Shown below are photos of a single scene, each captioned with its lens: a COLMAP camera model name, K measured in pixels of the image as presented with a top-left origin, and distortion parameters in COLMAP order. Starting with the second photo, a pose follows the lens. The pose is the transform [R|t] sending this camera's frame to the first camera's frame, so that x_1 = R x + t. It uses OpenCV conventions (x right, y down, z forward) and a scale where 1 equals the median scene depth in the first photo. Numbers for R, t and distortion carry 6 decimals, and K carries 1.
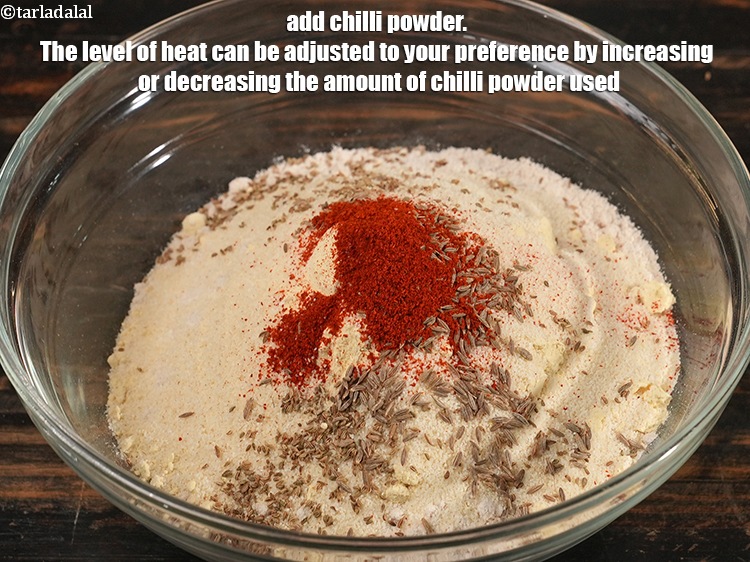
lens RADIAL K [[1740.5, 0, 373.3], [0, 1740.5, 282.8], [0, 0, 1]] dist [0.194467, 0.000000]
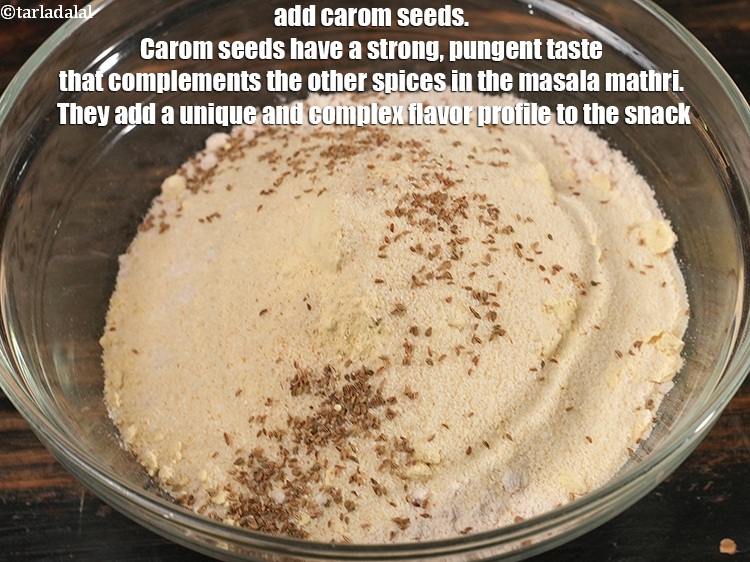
lens RADIAL K [[1579.4, 0, 383.6], [0, 1579.4, 260.2], [0, 0, 1]] dist [0.156829, 0.000000]
pose [[0.995746, -0.074232, 0.054592, -0.040674], [0.068904, 0.993210, 0.093738, -0.072640], [-0.061179, -0.089578, 0.994099, 0.124039]]
